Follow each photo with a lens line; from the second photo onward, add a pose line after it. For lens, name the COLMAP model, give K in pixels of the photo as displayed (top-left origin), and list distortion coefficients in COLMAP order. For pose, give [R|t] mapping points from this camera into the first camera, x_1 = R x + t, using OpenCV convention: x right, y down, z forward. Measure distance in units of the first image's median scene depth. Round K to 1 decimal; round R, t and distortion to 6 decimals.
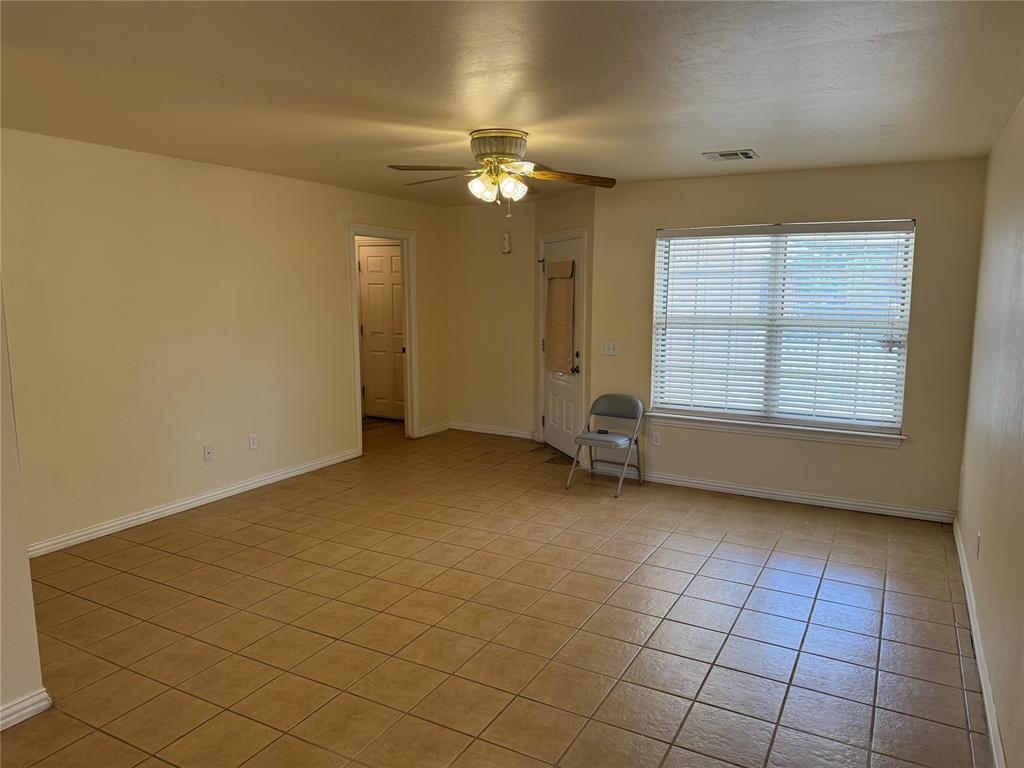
lens RADIAL K [[713.1, 0, 504.3], [0, 713.1, 384.9], [0, 0, 1]] dist [0.094880, -0.124770]
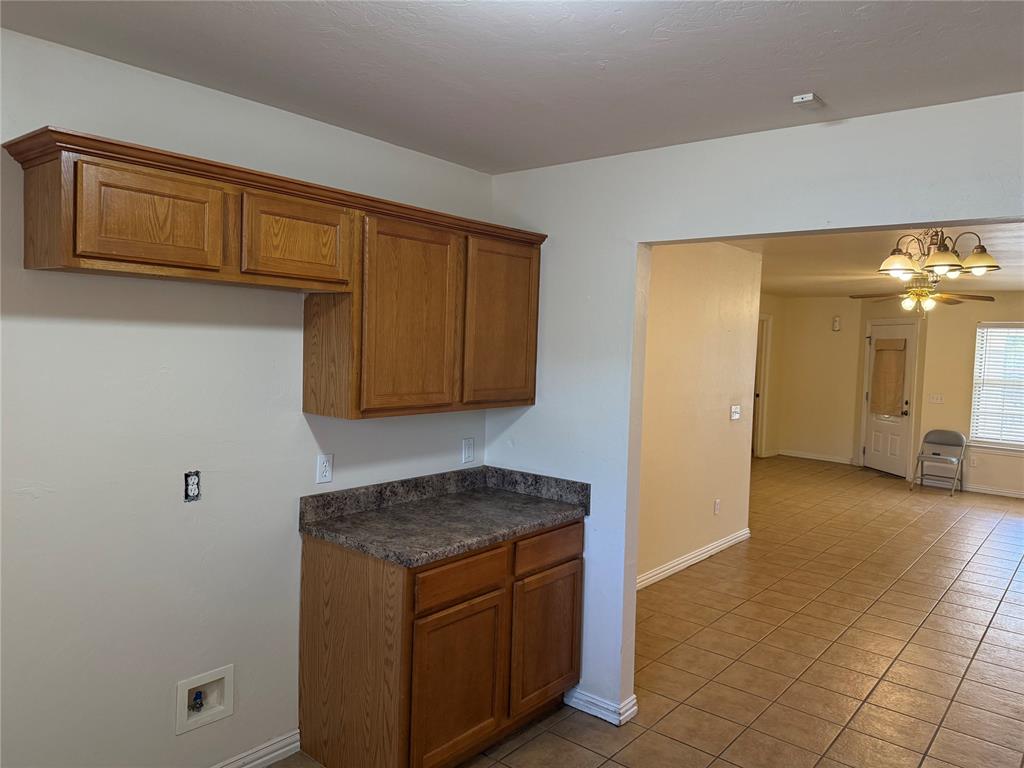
lens RADIAL K [[715.6, 0, 517.4], [0, 715.6, 385.5], [0, 0, 1]] dist [0.096970, -0.130246]
pose [[0.982433, 0.043128, -0.181564, -0.461789], [-0.057348, 0.995622, -0.073806, 0.087132], [0.177586, 0.082922, 0.980605, -0.677076]]
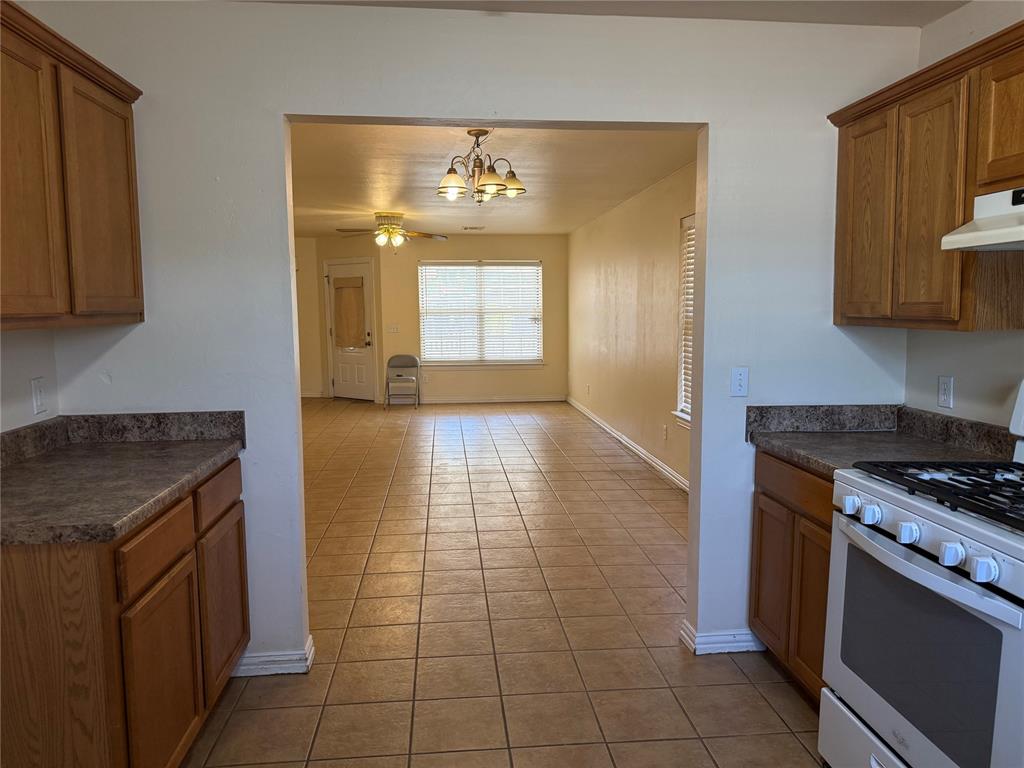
lens RADIAL K [[713.1, 0, 504.3], [0, 713.1, 384.9], [0, 0, 1]] dist [0.094880, -0.124770]
pose [[0.832758, -0.068979, 0.549323, -0.613776], [0.084726, 0.996399, -0.003323, 0.117212], [-0.547116, 0.049309, 0.835603, -0.596295]]
